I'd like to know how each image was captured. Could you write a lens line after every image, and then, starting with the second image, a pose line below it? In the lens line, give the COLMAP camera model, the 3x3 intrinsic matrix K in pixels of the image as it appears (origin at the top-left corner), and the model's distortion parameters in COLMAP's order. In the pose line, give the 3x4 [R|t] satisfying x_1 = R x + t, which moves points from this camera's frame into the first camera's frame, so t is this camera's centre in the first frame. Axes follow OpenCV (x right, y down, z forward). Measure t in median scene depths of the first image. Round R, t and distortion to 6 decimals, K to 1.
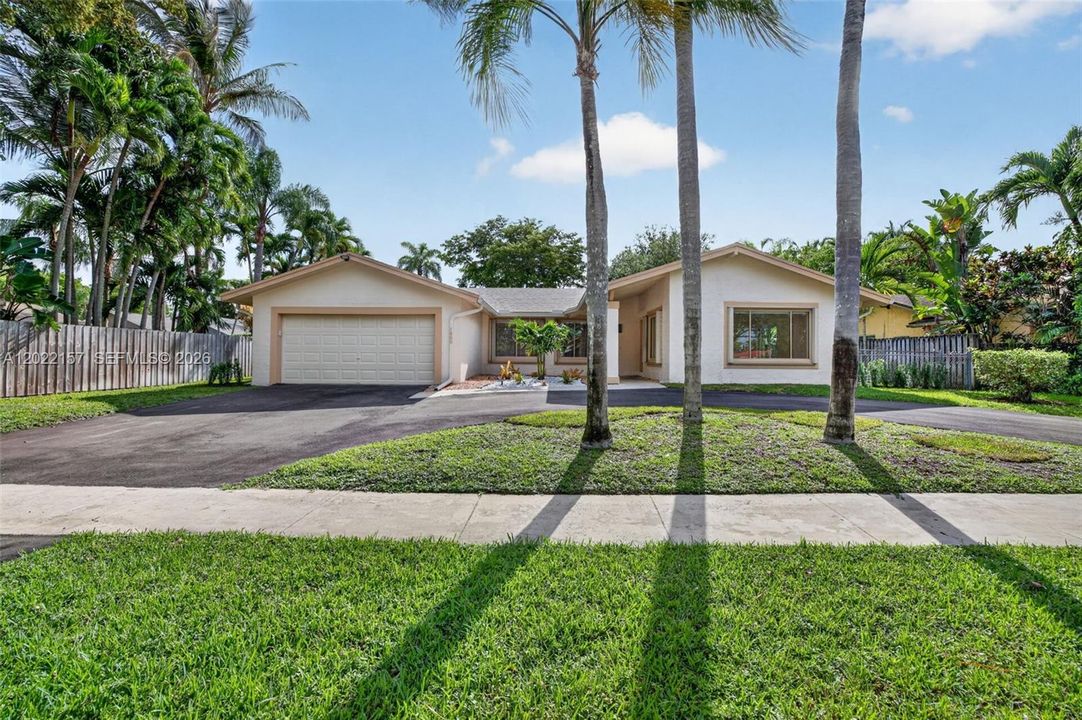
lens RADIAL K [[448.8, 0, 537.2], [0, 448.8, 356.7], [0, 0, 1]] dist [-0.029727, 0.012941]
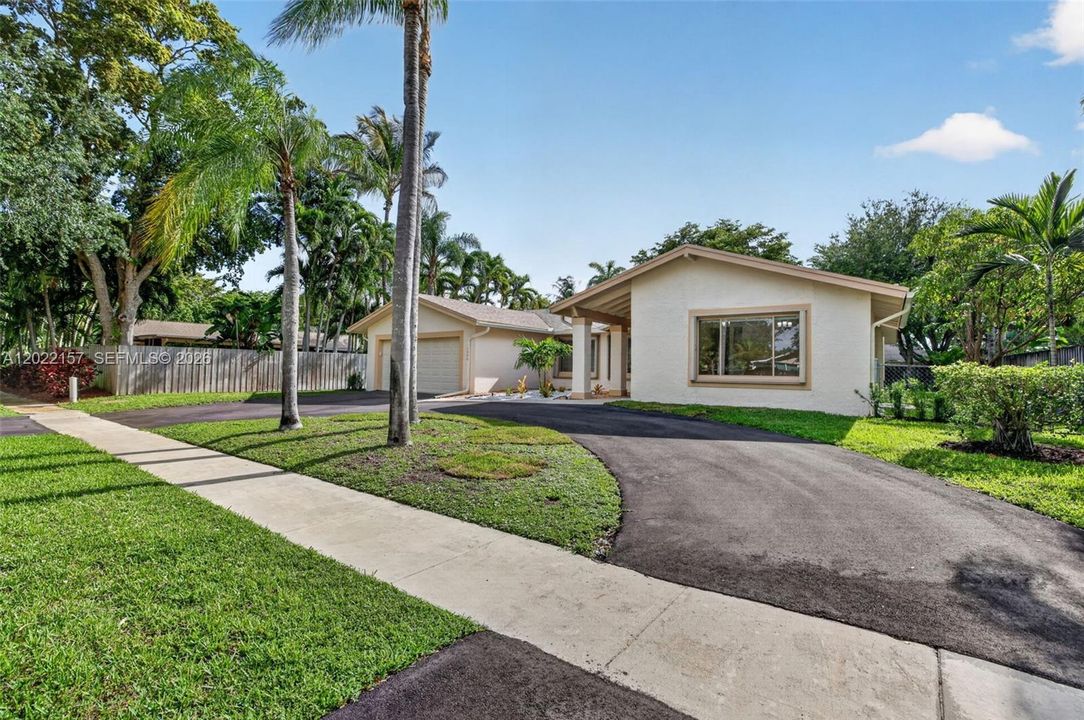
lens RADIAL K [[475.0, 0, 542.0], [0, 475.0, 360.0], [0, 0, 1]] dist [-0.044765, 0.016147]
pose [[0.826099, -0.008109, -0.563466, 0.411232], [-0.008009, 0.999627, -0.026128, 0.000070], [0.563467, 0.026097, 0.825726, 0.044376]]
